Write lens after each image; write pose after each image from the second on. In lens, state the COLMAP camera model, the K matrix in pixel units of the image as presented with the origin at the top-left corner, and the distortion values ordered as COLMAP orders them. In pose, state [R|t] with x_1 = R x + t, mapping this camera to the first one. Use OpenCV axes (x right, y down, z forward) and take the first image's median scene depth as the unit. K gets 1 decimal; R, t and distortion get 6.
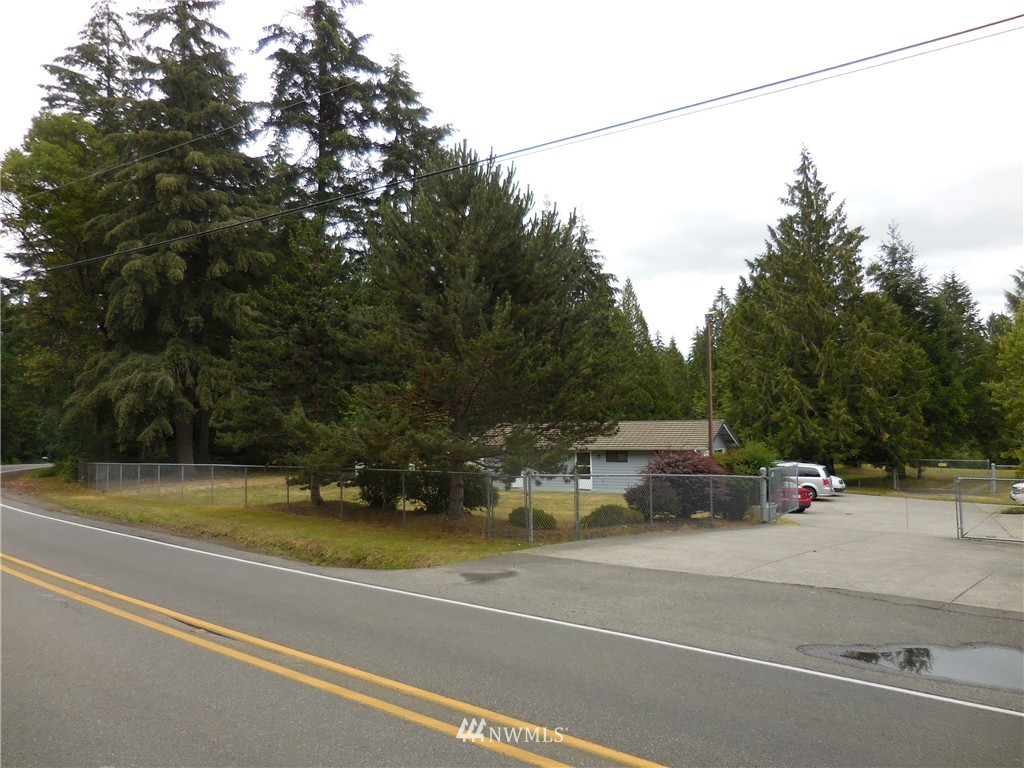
lens RADIAL K [[796.1, 0, 514.7], [0, 796.1, 376.3], [0, 0, 1]] dist [0.014381, 0.002147]
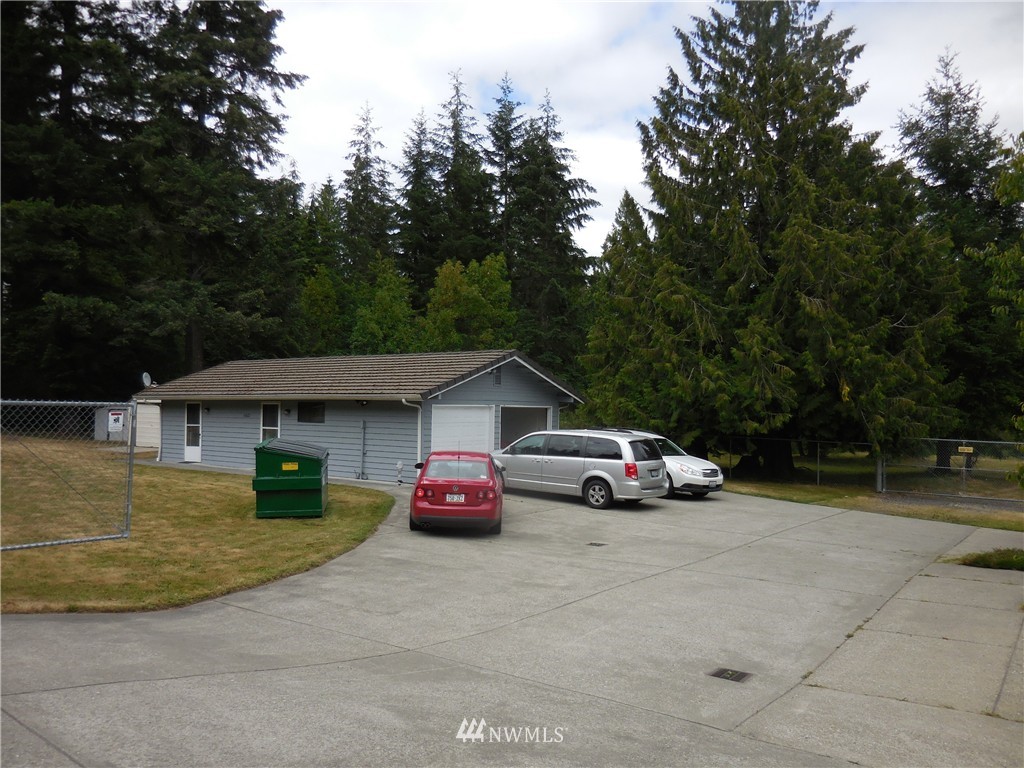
lens RADIAL K [[833.2, 0, 508.1], [0, 833.2, 392.3], [0, 0, 1]] dist [-0.058878, 0.016776]
pose [[0.982425, 0.021801, -0.185381, 0.340781], [-0.013665, 0.998891, 0.045057, 0.053215], [0.186157, -0.041731, 0.981633, 0.412334]]
